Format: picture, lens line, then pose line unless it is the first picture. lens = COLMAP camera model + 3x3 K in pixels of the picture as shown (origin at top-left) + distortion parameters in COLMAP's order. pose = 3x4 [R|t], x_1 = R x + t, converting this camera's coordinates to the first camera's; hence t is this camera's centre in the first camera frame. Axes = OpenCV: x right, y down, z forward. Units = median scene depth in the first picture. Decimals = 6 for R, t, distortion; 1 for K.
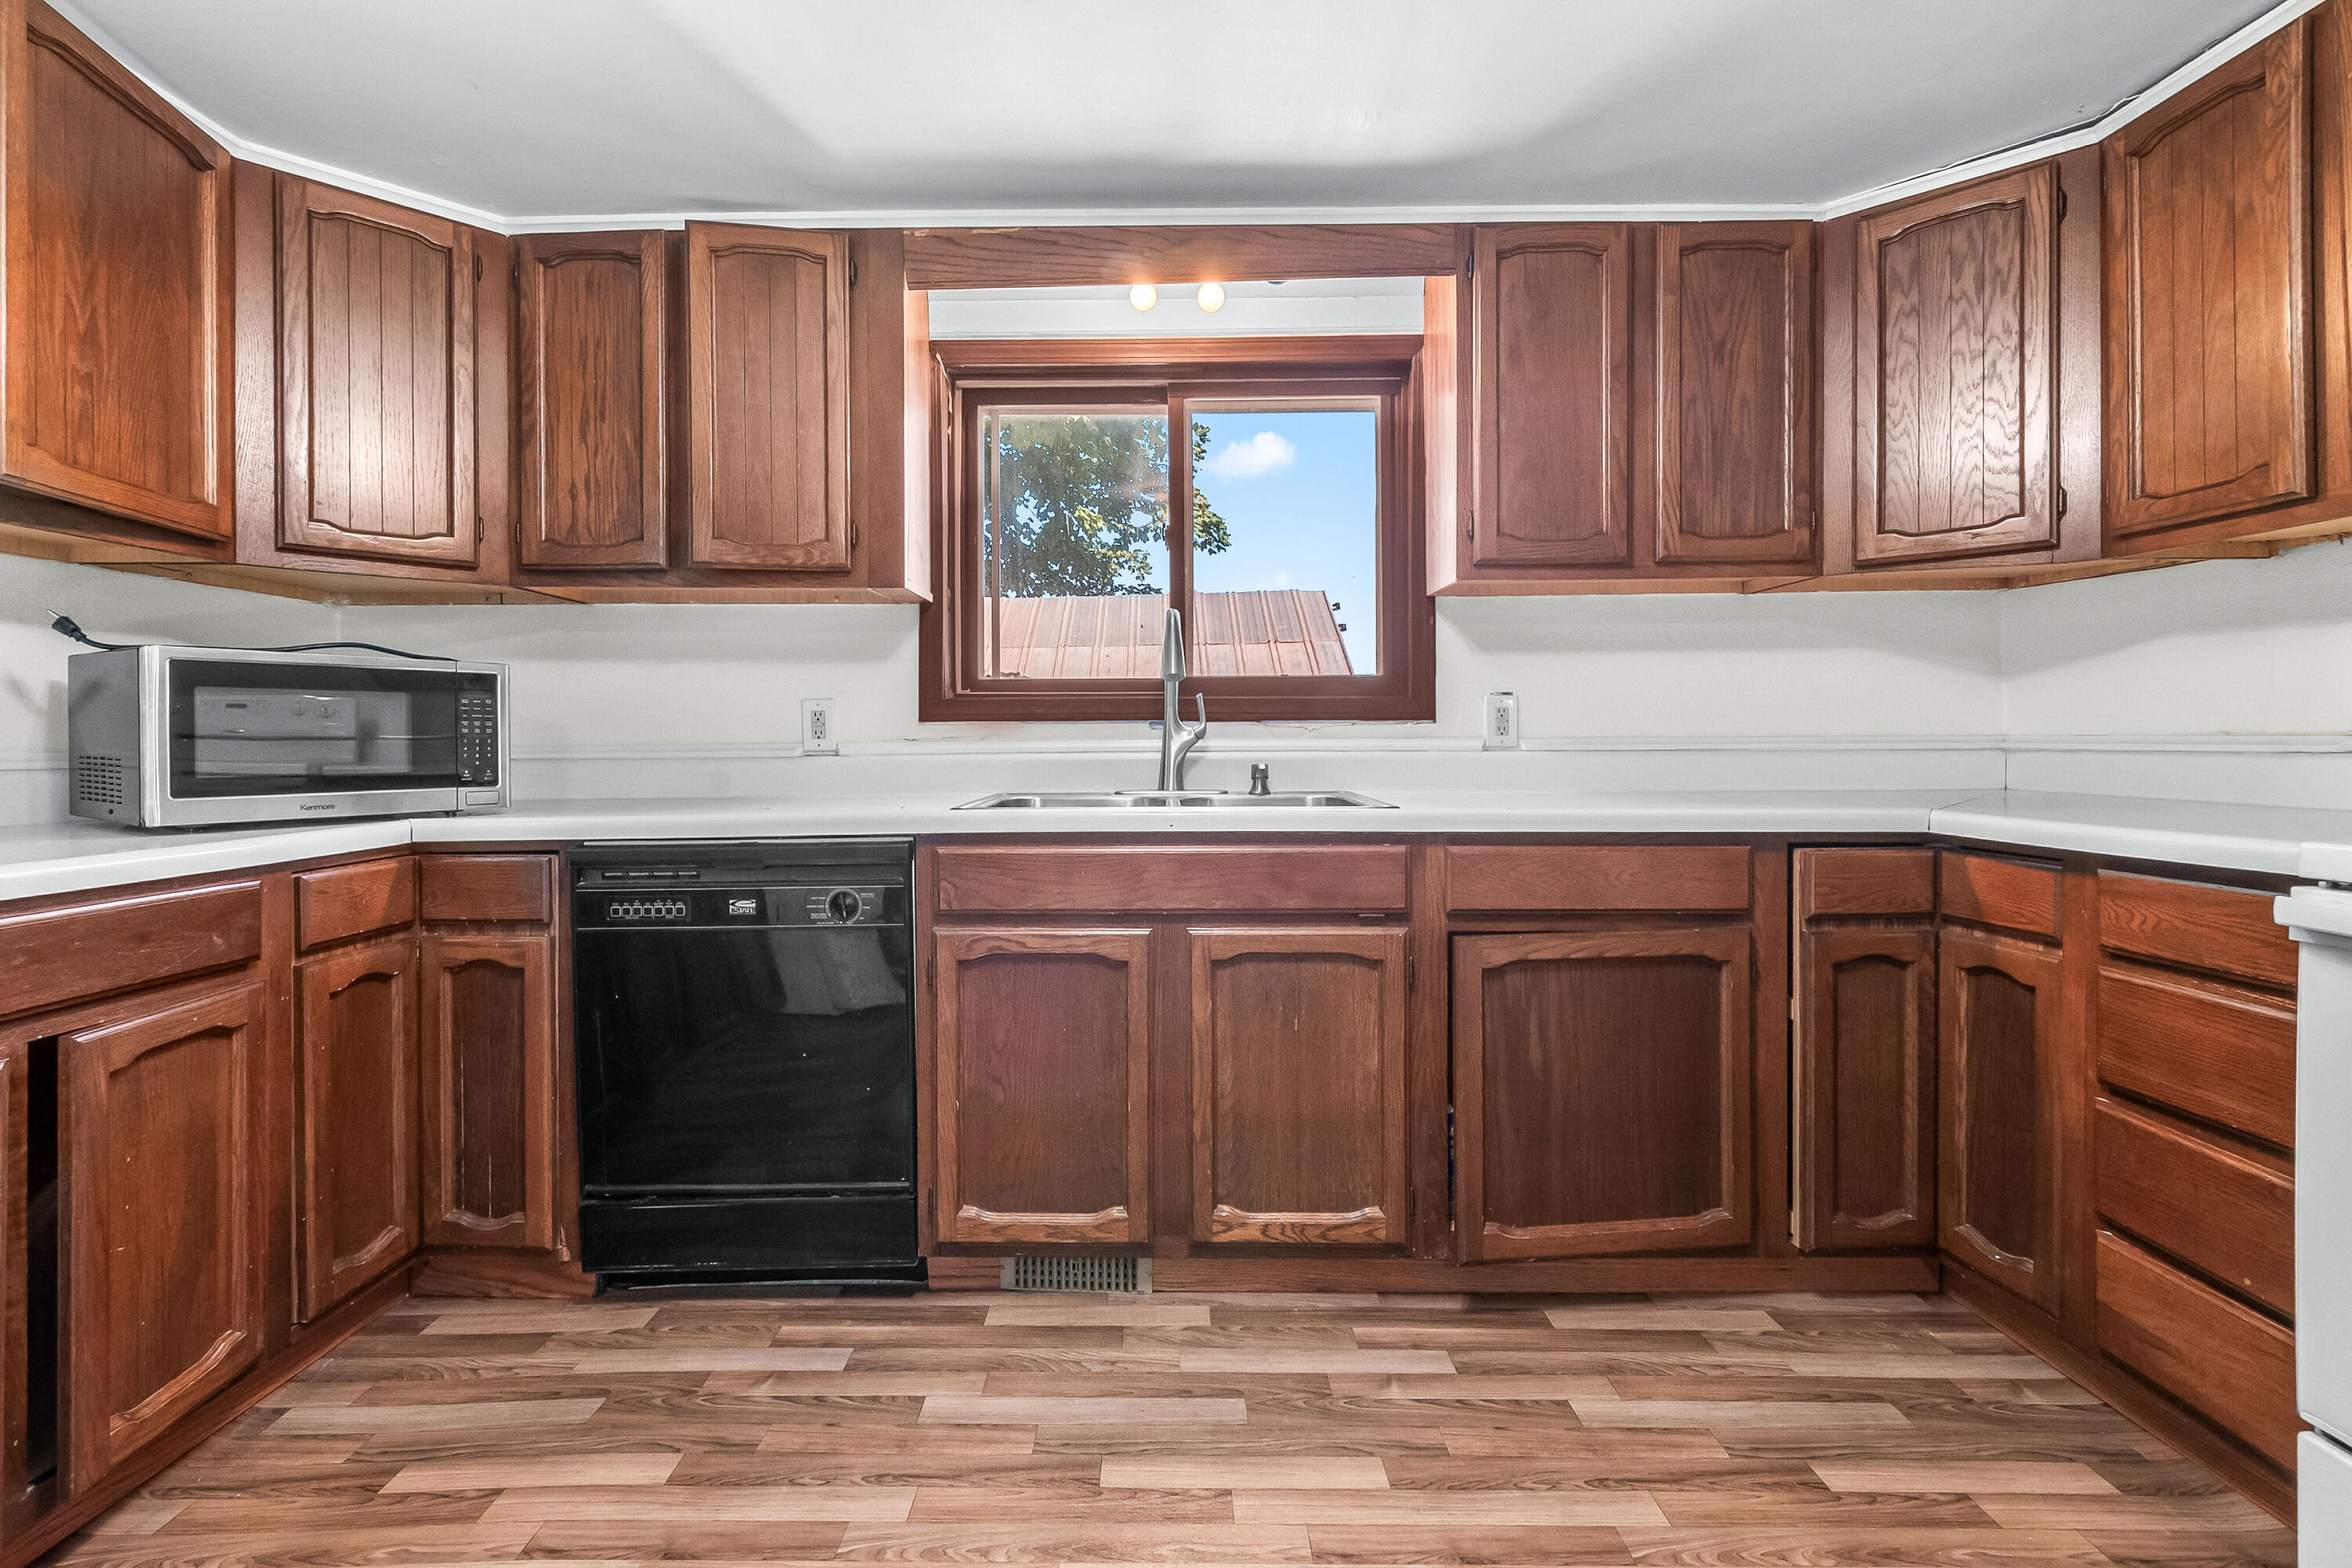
lens RADIAL K [[1048.0, 0, 1156.5], [0, 1048.0, 743.7], [0, 0, 1]] dist [0.000100, -0.000618]
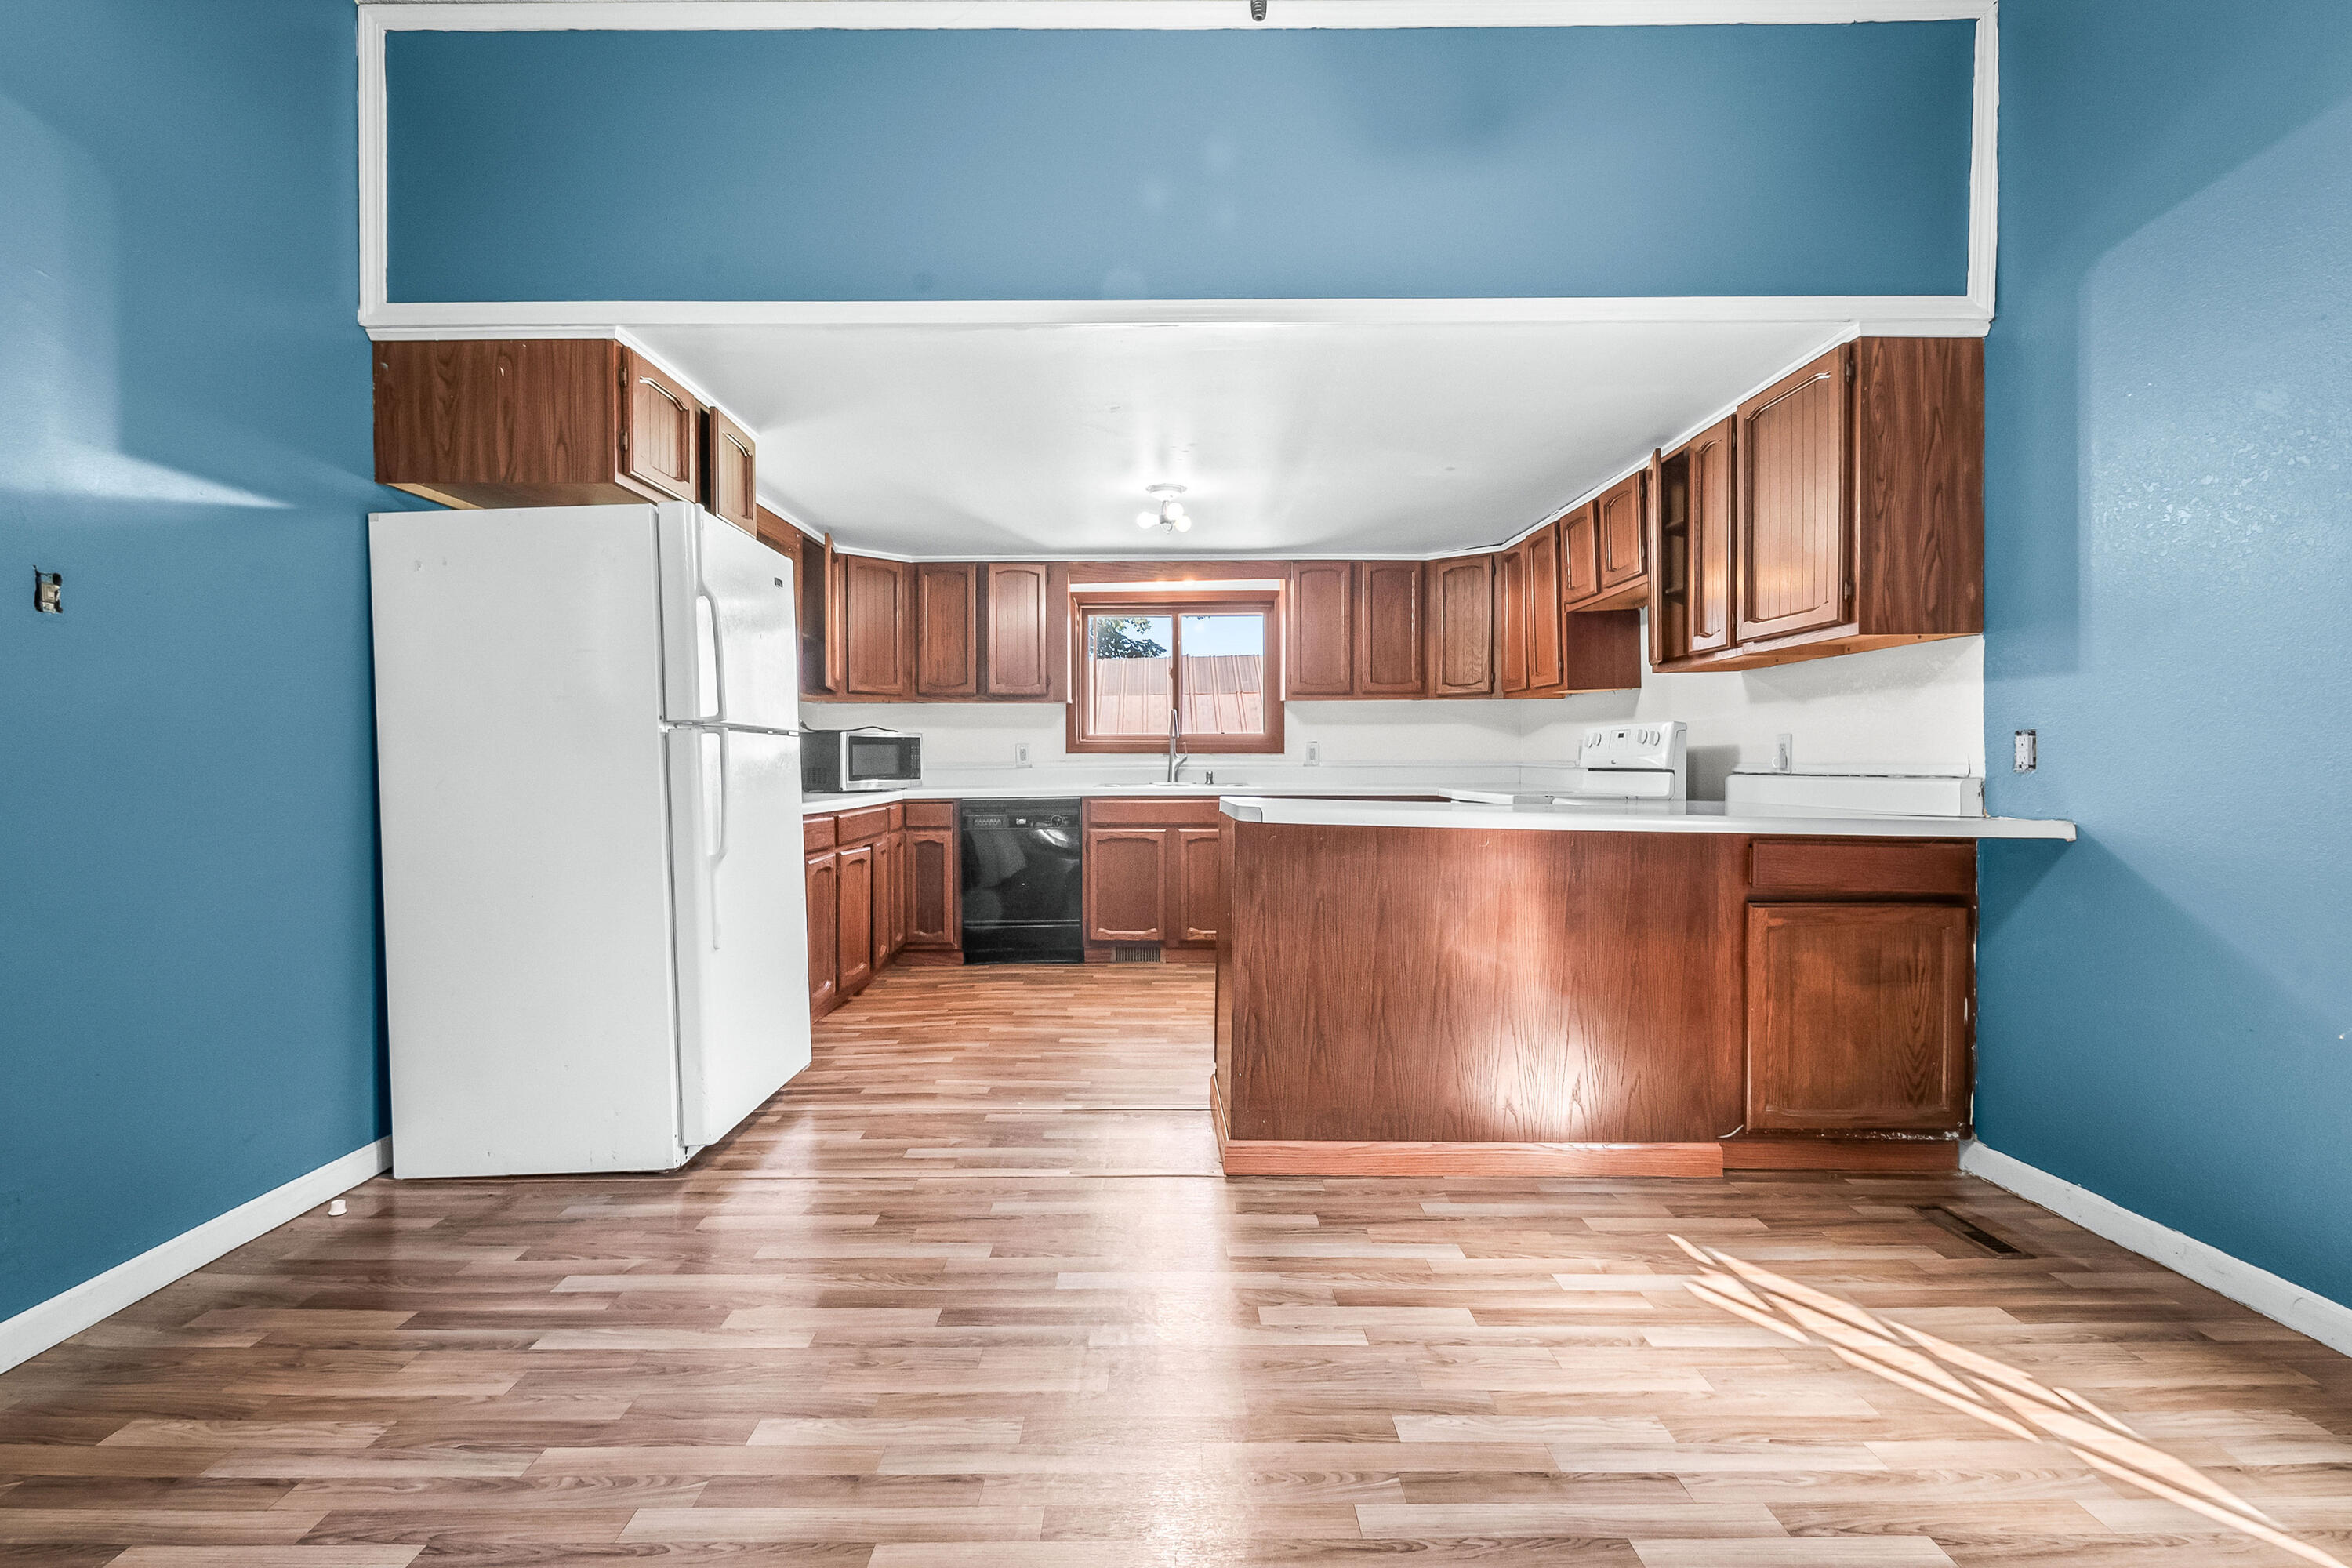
lens RADIAL K [[1058.5, 0, 1144.2], [0, 1058.5, 774.1], [0, 0, 1]] dist [0.002583, -0.000812]
pose [[0.999966, 0.002305, -0.007964, -0.040755], [-0.002168, 0.999850, 0.017157, -0.020995], [0.008002, -0.017139, 0.999821, -1.812369]]
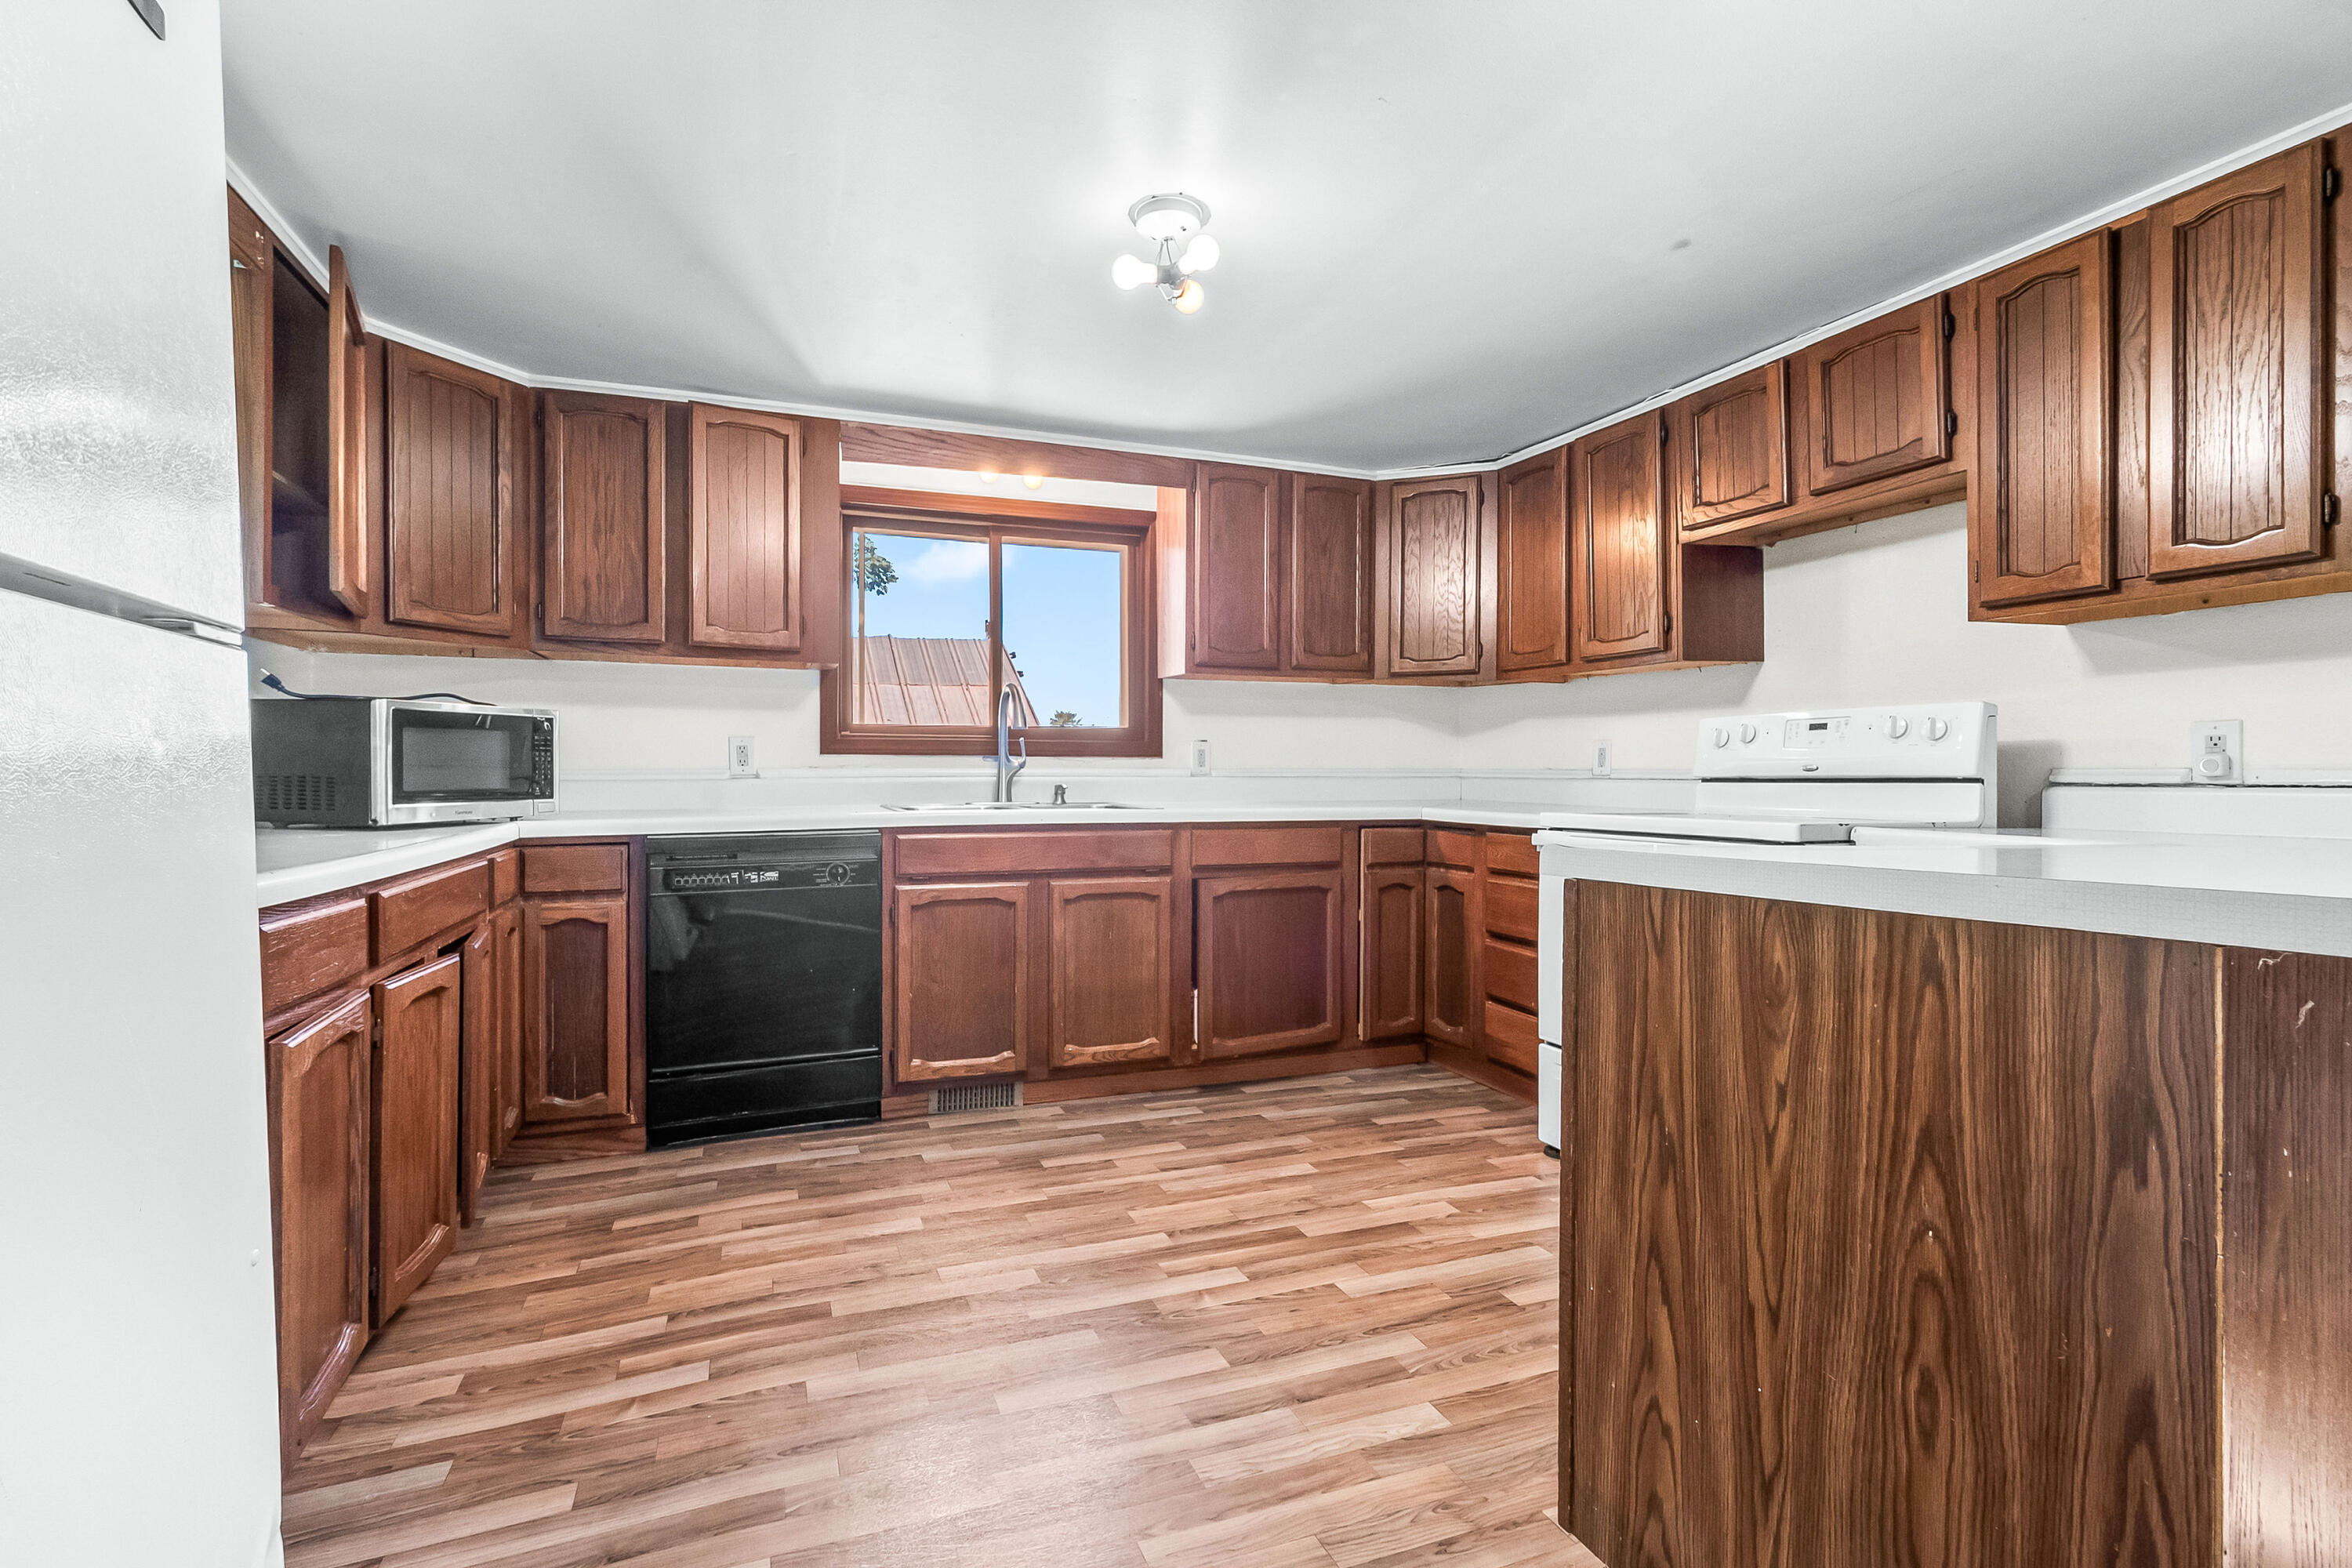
lens RADIAL K [[1058.5, 0, 1144.2], [0, 1058.5, 774.1], [0, 0, 1]] dist [0.002583, -0.000812]
pose [[0.934295, 0.004895, 0.356466, -0.427319], [-0.005871, 0.999981, 0.001655, 0.001070], [-0.356452, -0.003639, 0.934307, -0.626455]]
